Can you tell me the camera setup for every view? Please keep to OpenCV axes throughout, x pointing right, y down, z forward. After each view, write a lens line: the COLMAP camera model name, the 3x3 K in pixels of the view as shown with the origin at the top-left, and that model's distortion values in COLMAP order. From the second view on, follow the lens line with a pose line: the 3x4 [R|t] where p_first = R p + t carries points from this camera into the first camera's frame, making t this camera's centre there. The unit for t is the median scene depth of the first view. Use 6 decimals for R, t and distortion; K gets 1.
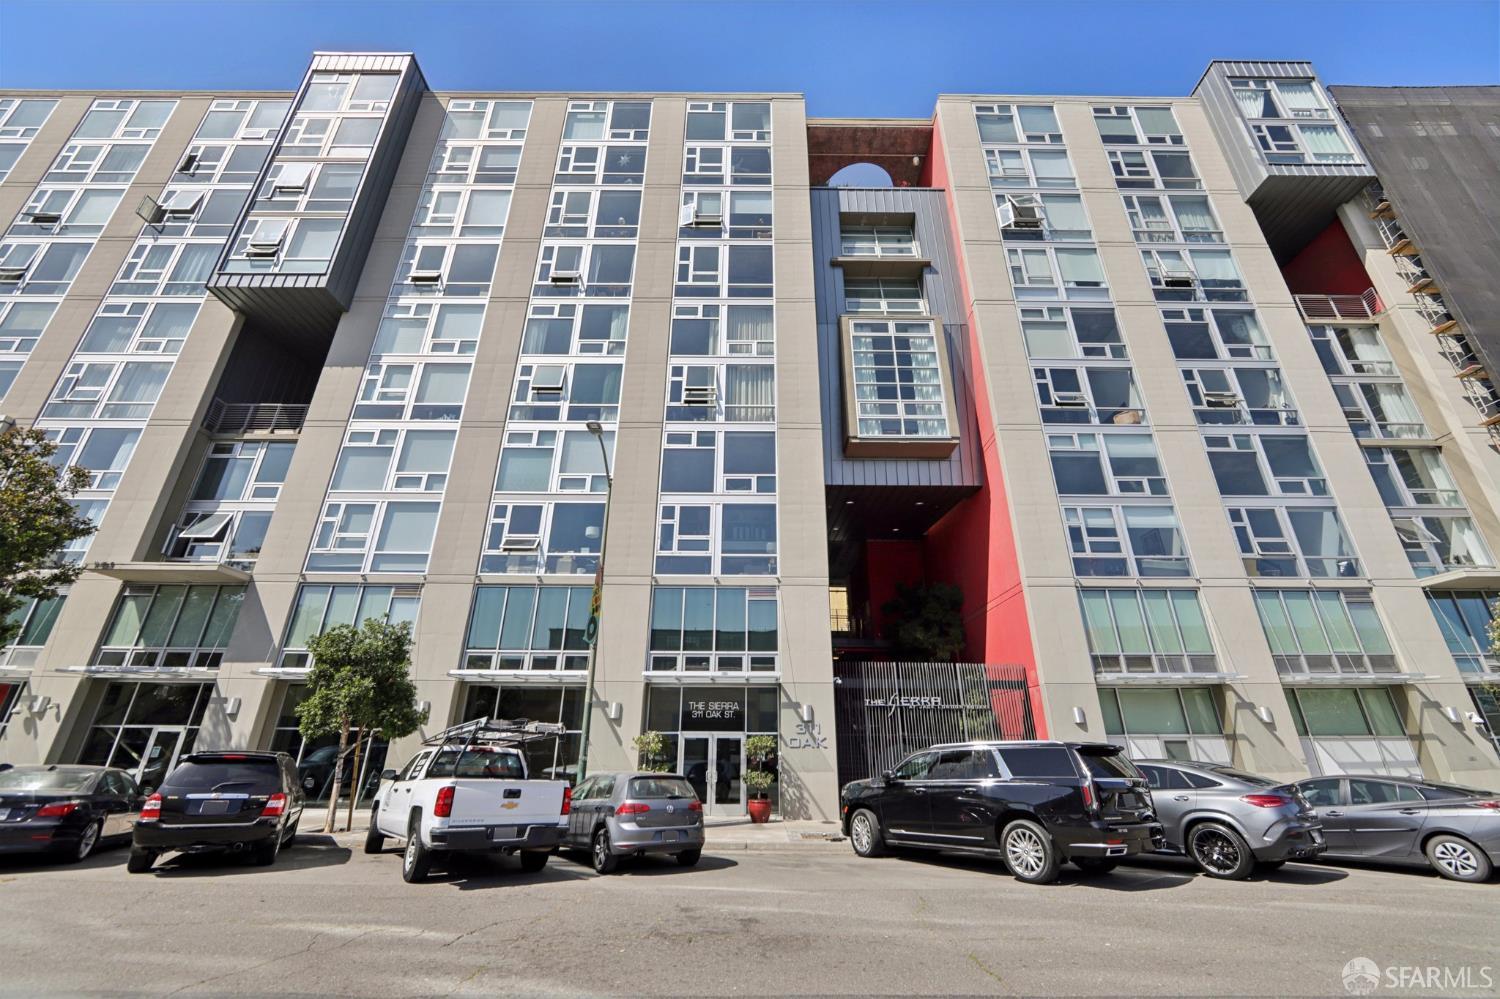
lens RADIAL K [[601.0, 0, 752.4], [0, 601.0, 497.6], [0, 0, 1]] dist [-0.011870, 0.003114]
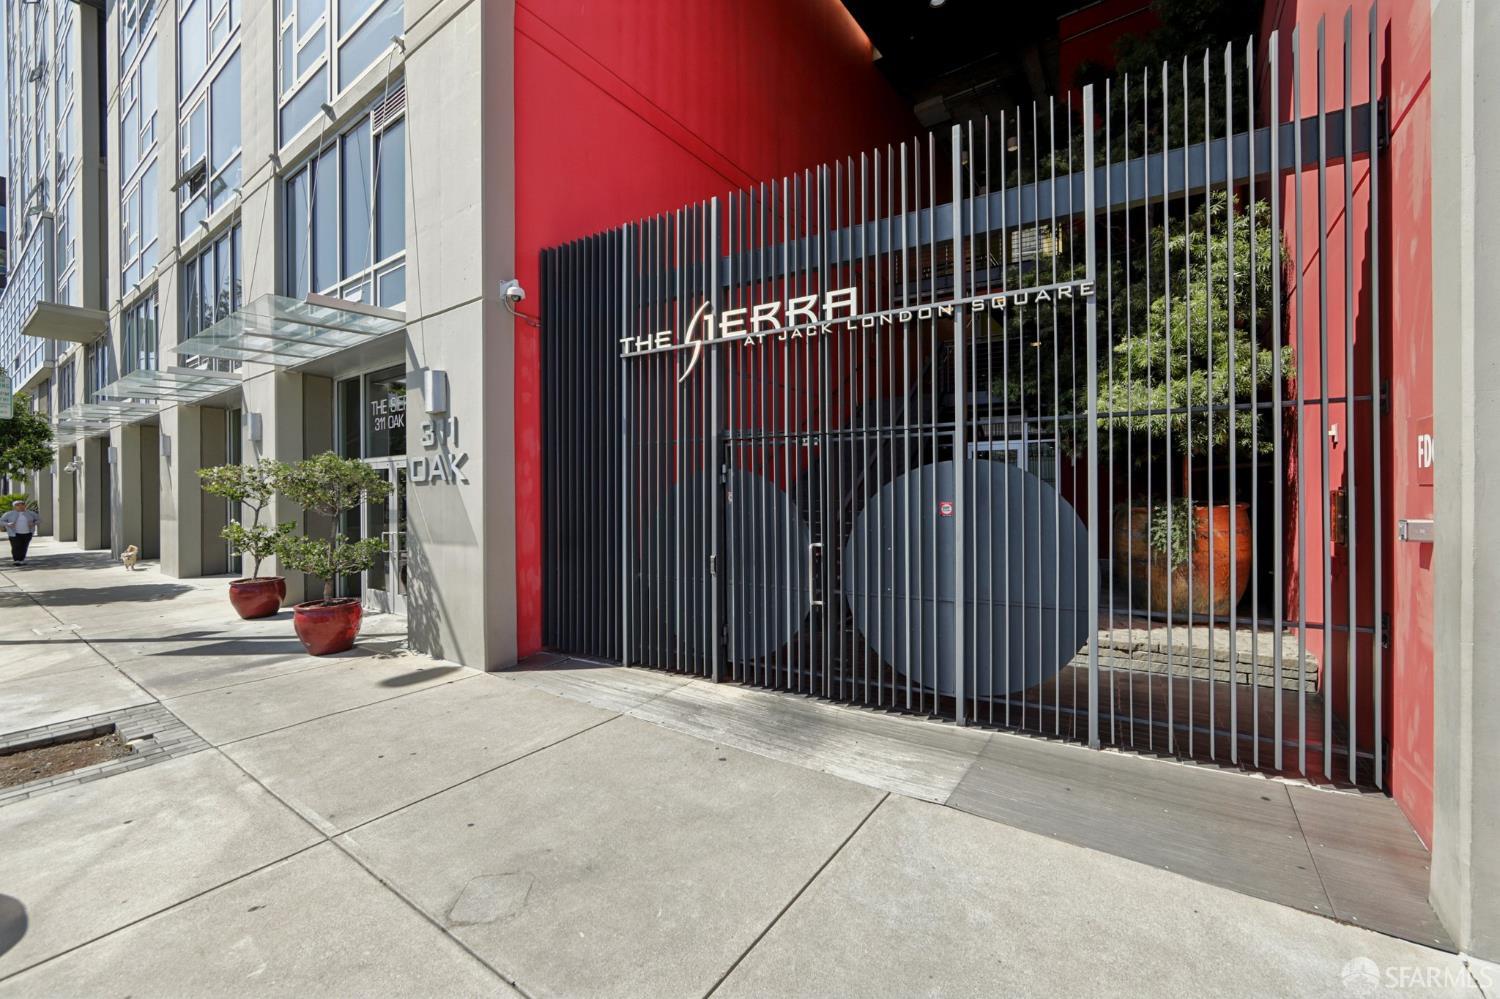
lens RADIAL K [[601.0, 0, 749.2], [0, 601.0, 499.7], [0, 0, 1]] dist [-0.011870, 0.003114]
pose [[0.816108, -0.003666, -0.577887, 0.388215], [0.232680, 0.917428, 0.322778, 0.298918], [0.528987, -0.397884, 0.749574, 0.697043]]
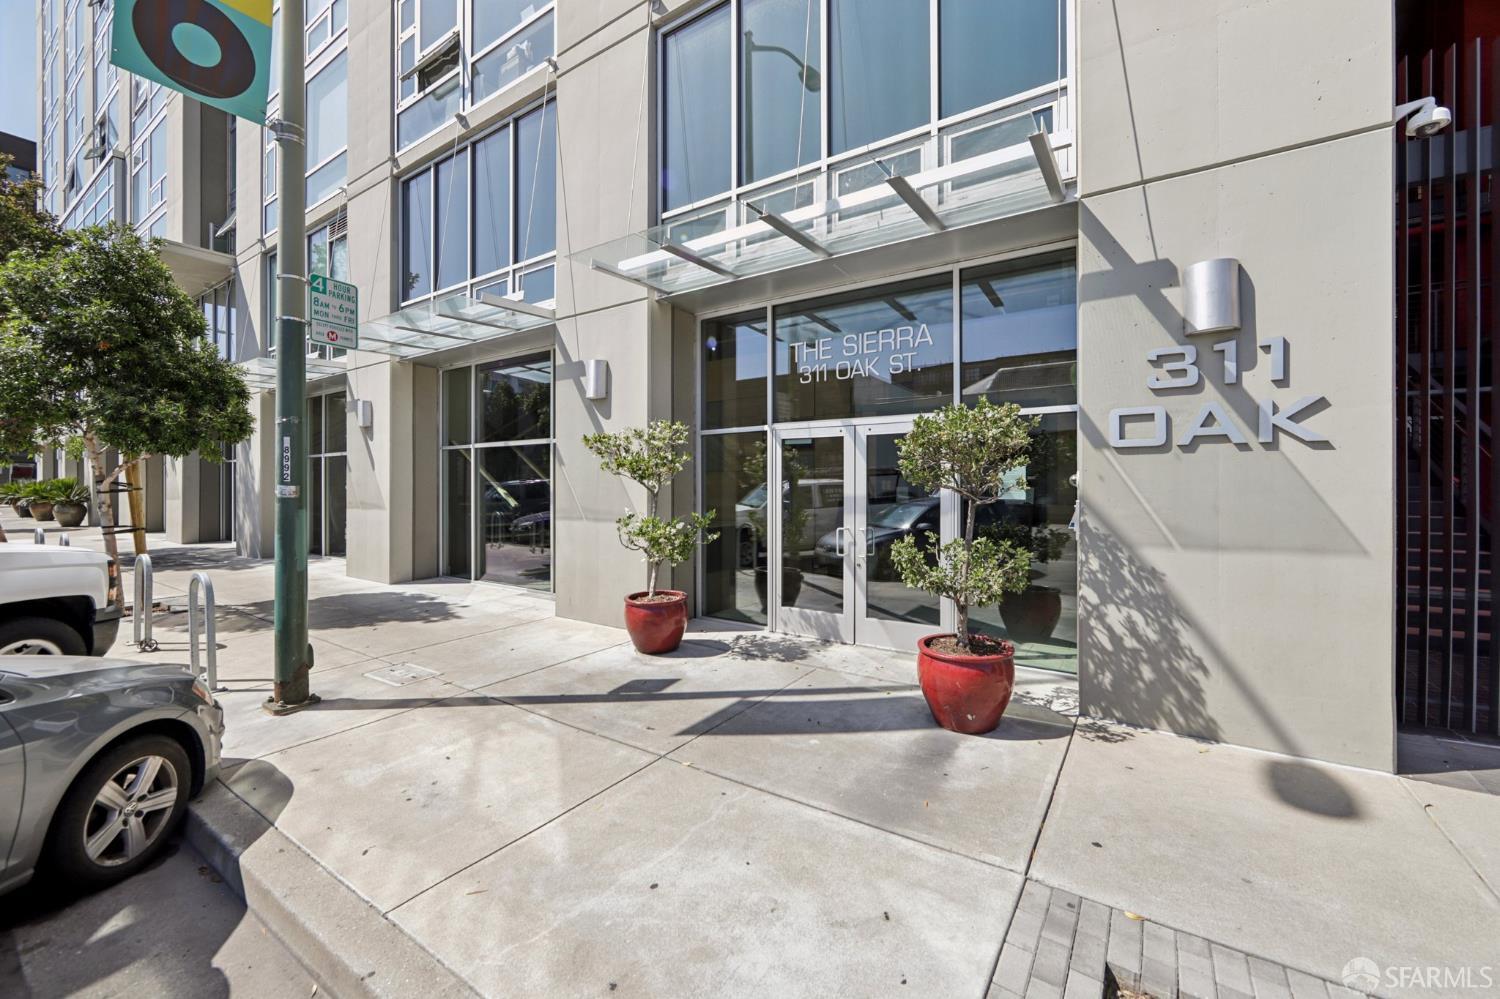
lens RADIAL K [[601.0, 0, 748.8], [0, 601.0, 489.5], [0, 0, 1]] dist [-0.011870, 0.003114]
pose [[0.829460, -0.001706, -0.558564, 0.062747], [0.223460, 0.917498, 0.329033, 0.271616], [0.511921, -0.397736, 0.761409, 0.626779]]
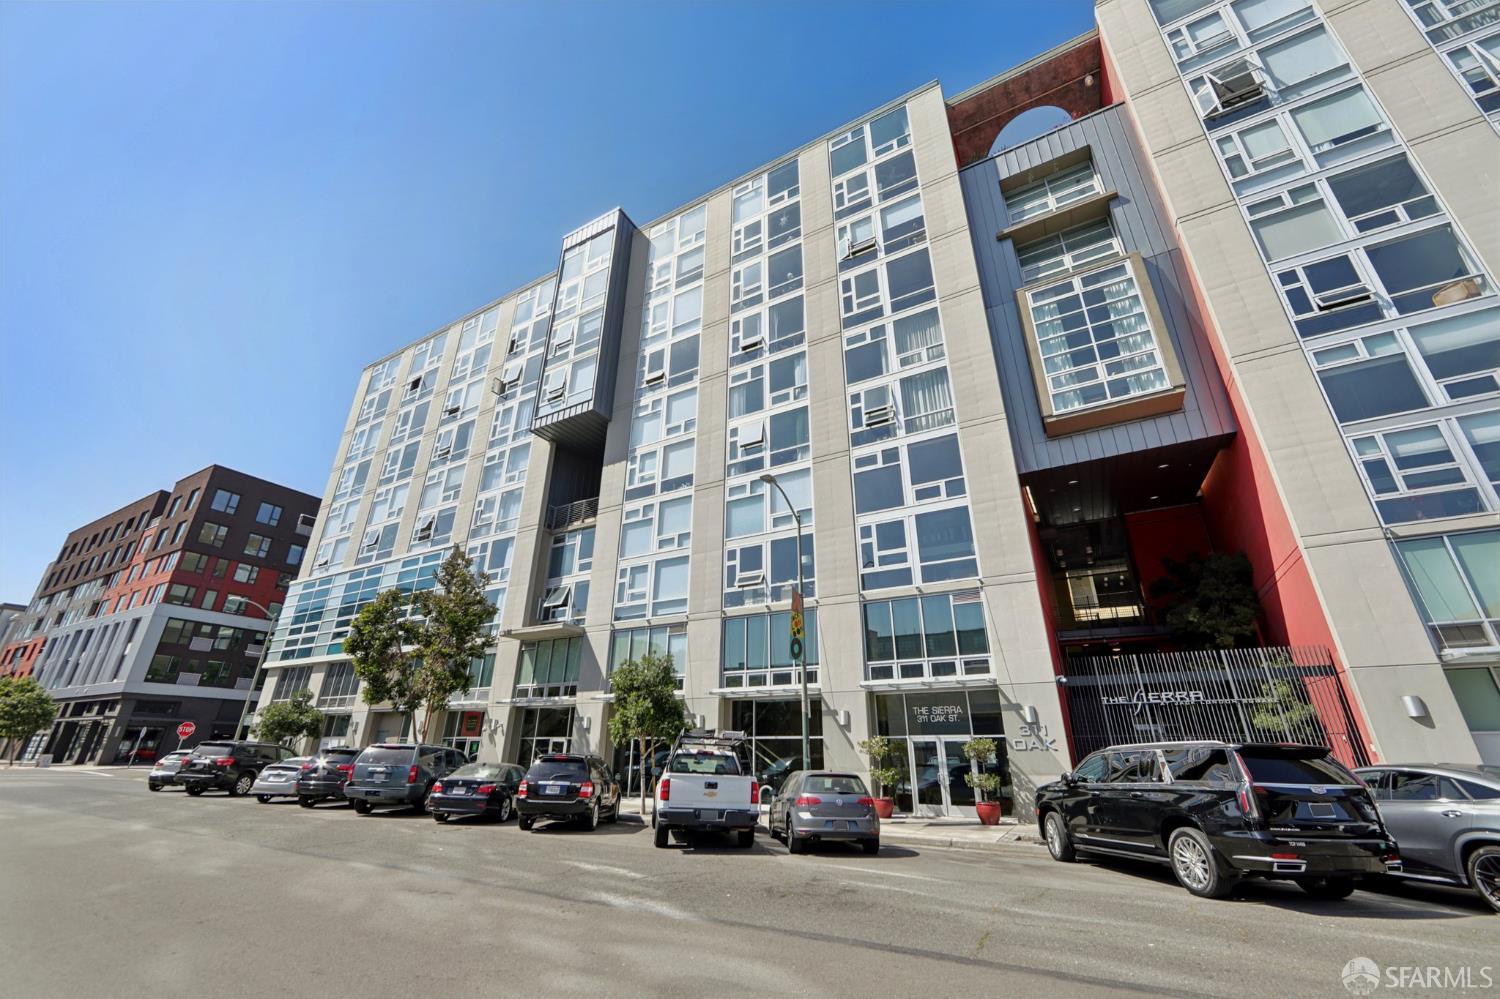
lens RADIAL K [[601.0, 0, 746.8], [0, 601.0, 497.9], [0, 0, 1]] dist [-0.011870, 0.003114]
pose [[0.865800, -0.195690, -0.460538, 0.181203], [0.192379, 0.979797, -0.054664, -0.017392], [0.461931, -0.041270, 0.885955, -0.048533]]
